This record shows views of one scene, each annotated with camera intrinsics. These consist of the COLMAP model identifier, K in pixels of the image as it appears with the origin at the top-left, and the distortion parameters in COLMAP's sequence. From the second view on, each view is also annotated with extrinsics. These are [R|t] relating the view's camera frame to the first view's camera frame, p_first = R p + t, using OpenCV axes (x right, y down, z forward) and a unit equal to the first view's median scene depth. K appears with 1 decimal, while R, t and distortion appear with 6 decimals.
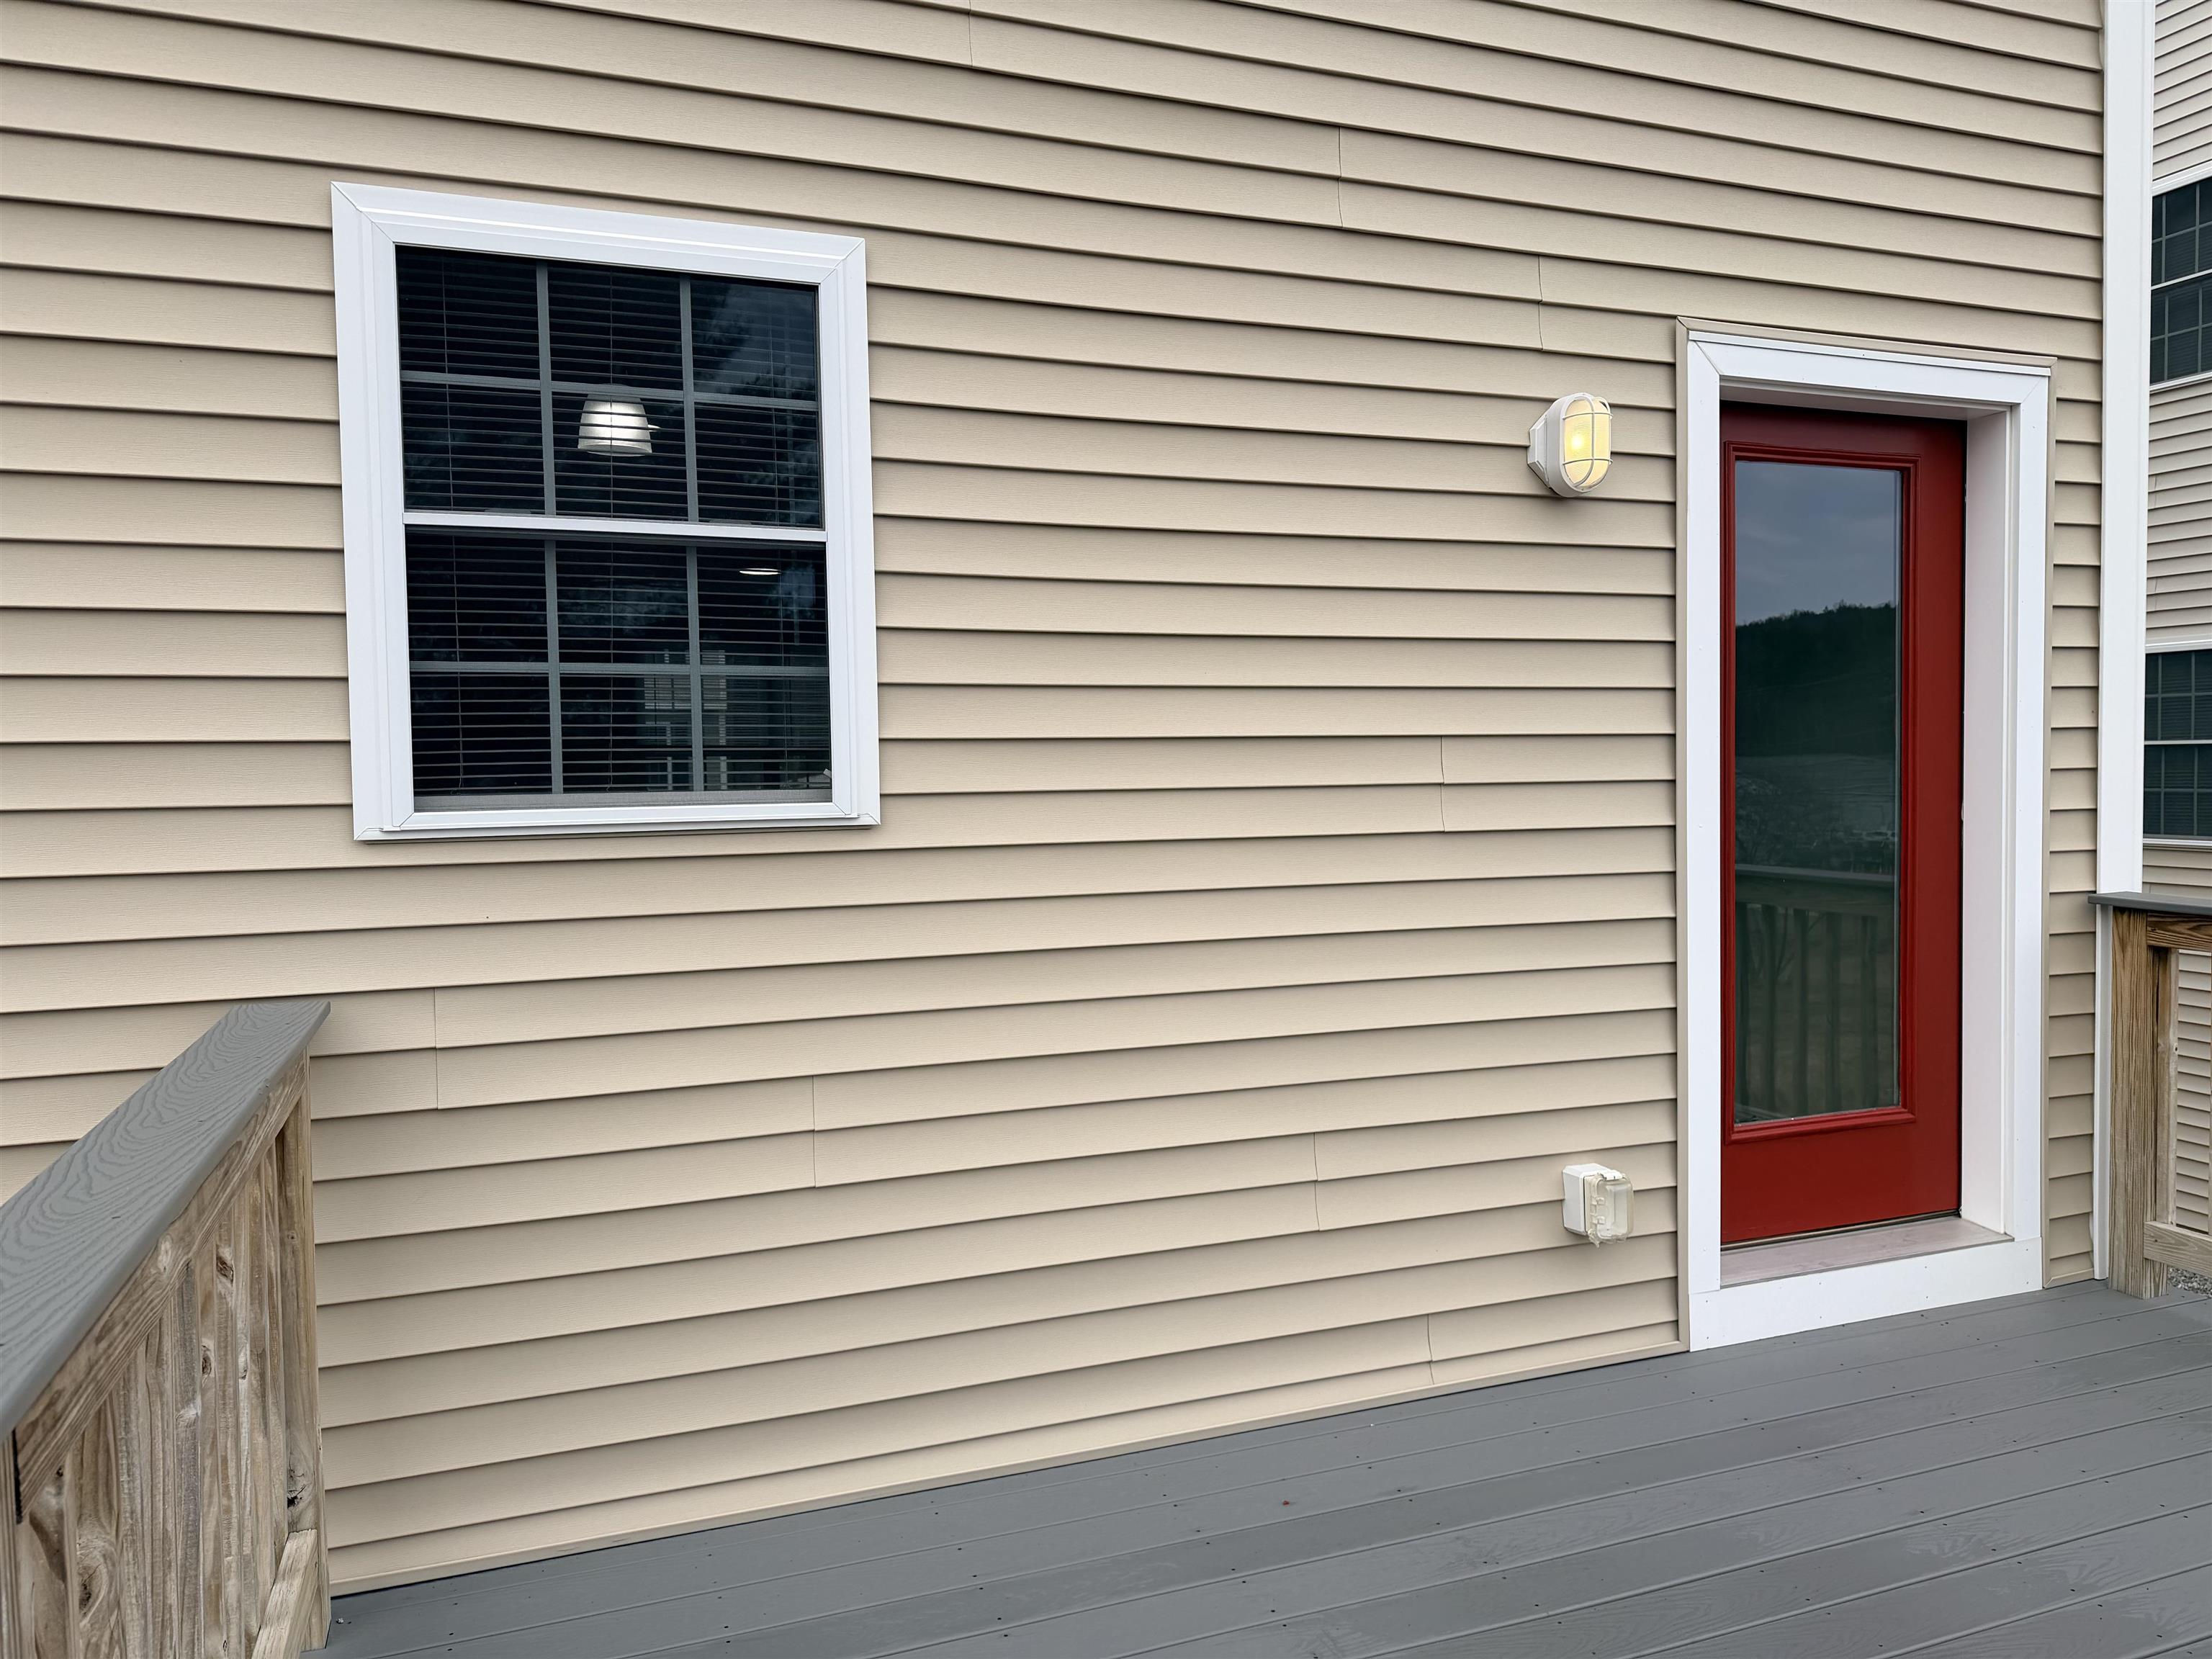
lens RADIAL K [[1542.0, 0, 1115.5], [0, 1542.0, 820.3], [0, 0, 1]] dist [0.048149, -0.020922]
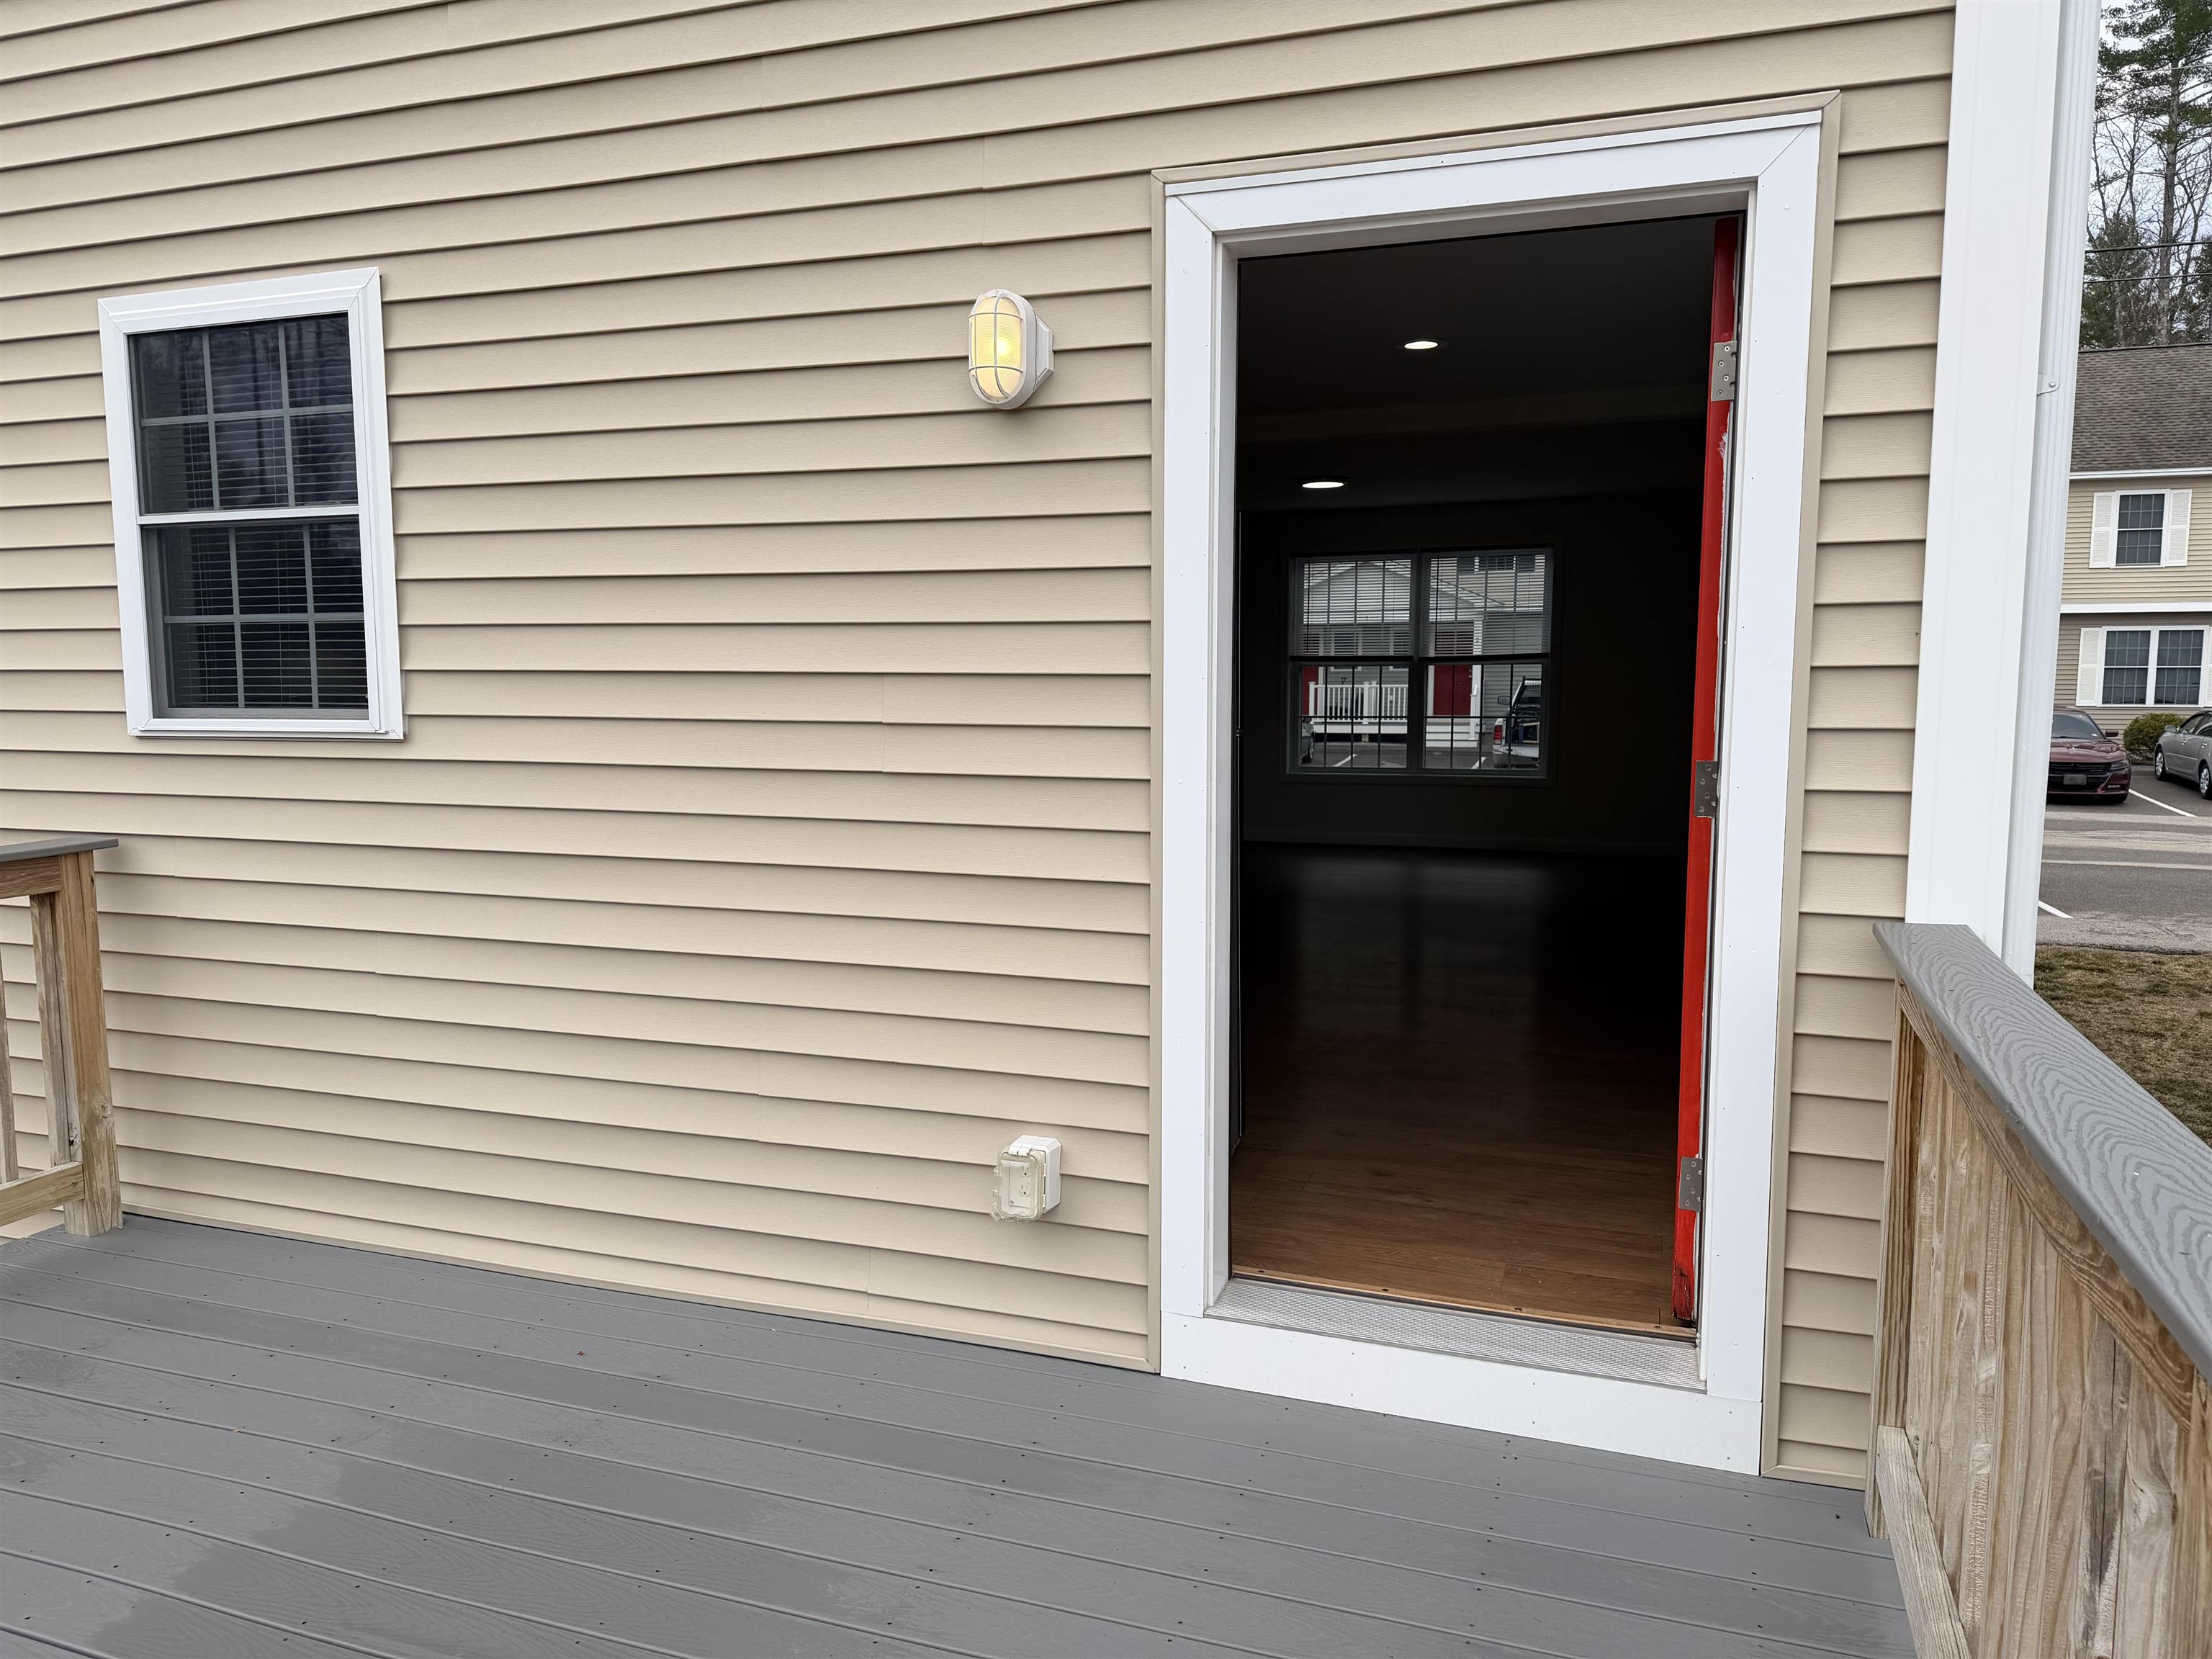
lens RADIAL K [[1542.0, 0, 1123.7], [0, 1542.0, 838.8], [0, 0, 1]] dist [0.048149, -0.020922]
pose [[0.756596, 0.077986, -0.649215, 1.157335], [-0.036010, 0.996325, 0.077716, -0.037158], [0.652890, -0.035421, 0.756624, 0.432235]]
